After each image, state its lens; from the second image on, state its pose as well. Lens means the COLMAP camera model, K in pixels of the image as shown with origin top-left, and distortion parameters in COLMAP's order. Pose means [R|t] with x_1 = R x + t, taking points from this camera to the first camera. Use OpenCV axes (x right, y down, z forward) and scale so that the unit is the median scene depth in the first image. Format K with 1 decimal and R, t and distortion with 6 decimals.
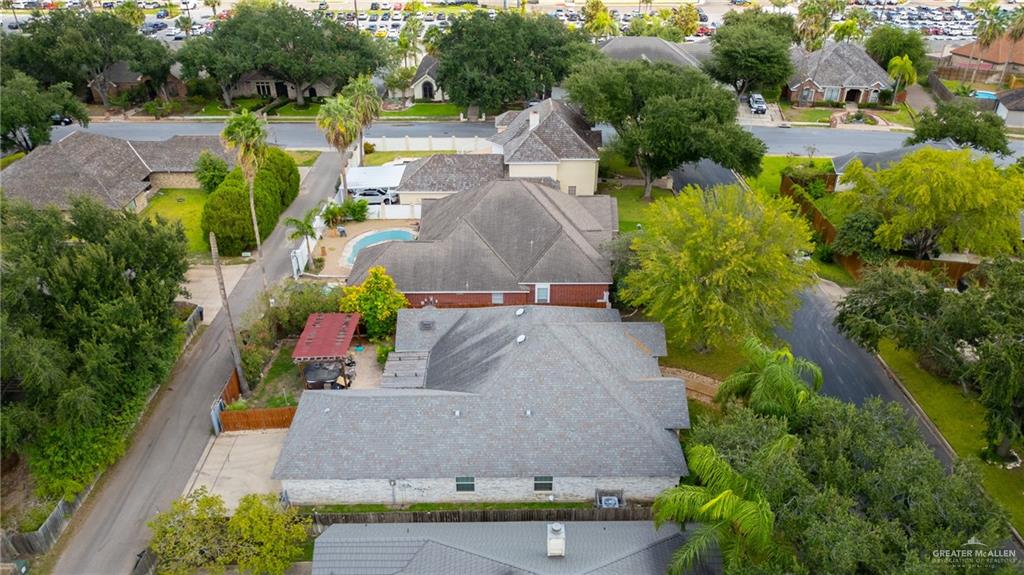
lens RADIAL K [[721.9, 0, 515.3], [0, 721.9, 289.1], [0, 0, 1]] dist [0.113366, -0.164008]
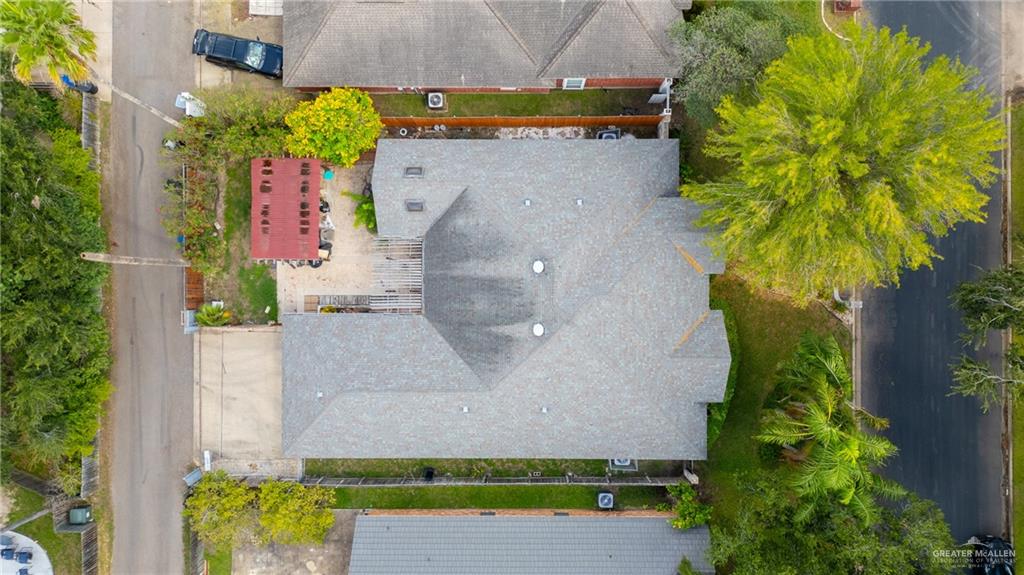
lens RADIAL K [[721.9, 0, 515.3], [0, 721.9, 289.1], [0, 0, 1]] dist [0.113366, -0.164008]
pose [[0.999775, 0.015248, -0.014720, -0.006494], [0.005095, 0.501251, 0.865287, -0.643610], [0.020572, -0.865168, 0.501061, 0.639685]]
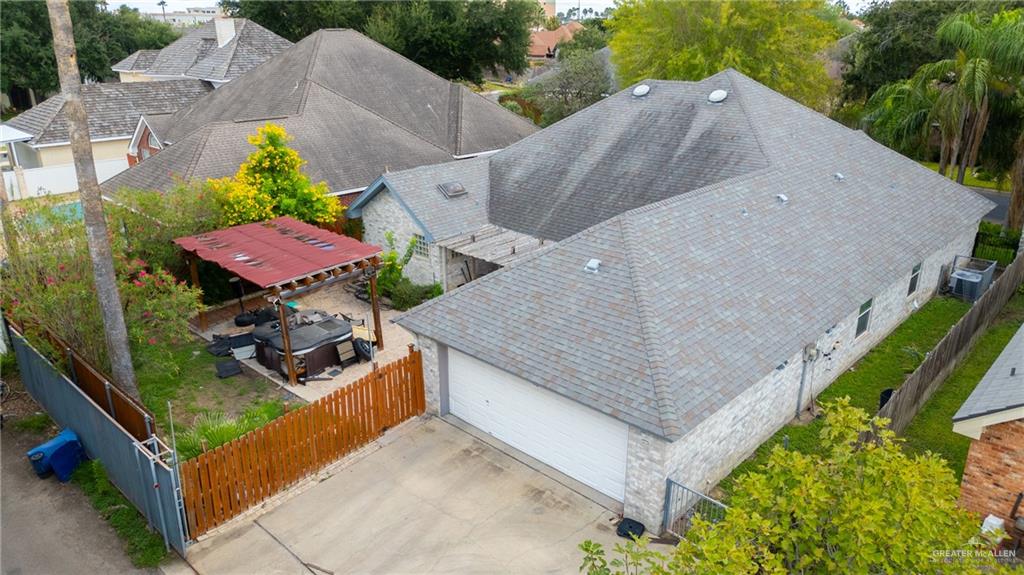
lens RADIAL K [[721.9, 0, 515.3], [0, 721.9, 289.1], [0, 0, 1]] dist [0.113366, -0.164008]
pose [[0.692778, -0.248876, 0.676845, -0.517770], [0.360893, 0.932227, -0.026609, 0.166354], [-0.624351, 0.262703, 0.735645, 0.722867]]
